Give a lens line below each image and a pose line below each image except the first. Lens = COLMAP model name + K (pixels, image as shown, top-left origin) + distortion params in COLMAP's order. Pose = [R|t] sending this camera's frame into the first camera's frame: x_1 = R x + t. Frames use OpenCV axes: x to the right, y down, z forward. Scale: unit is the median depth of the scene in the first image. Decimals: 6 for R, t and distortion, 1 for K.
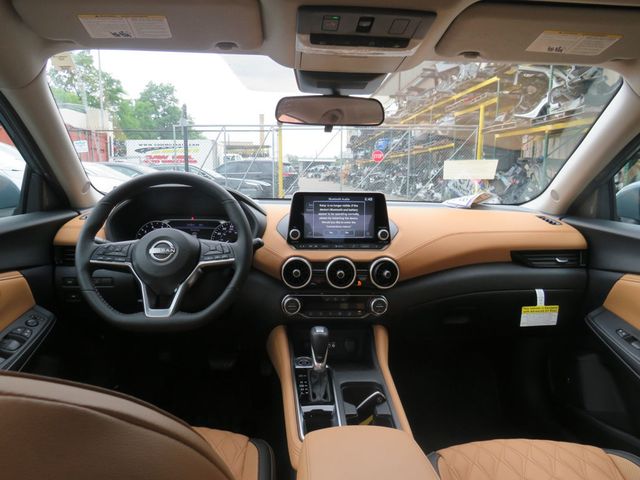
lens RADIAL K [[452.5, 0, 320.0], [0, 452.5, 240.0], [0, 0, 1]] dist [-0.018963, 0.001822]
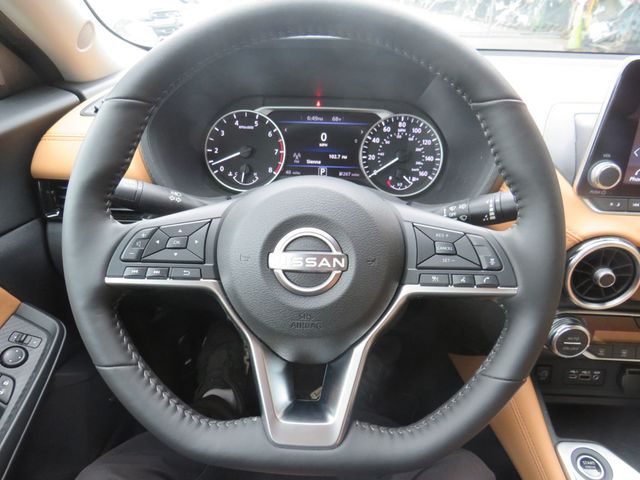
lens RADIAL K [[450.7, 0, 307.8], [0, 450.7, 240.5], [0, 0, 1]] dist [-0.021128, -0.000936]
pose [[0.992254, 0.058824, -0.109414, -0.273218], [-0.015738, 0.933206, 0.358996, -0.096180], [0.123223, -0.354493, 0.926904, 0.608042]]
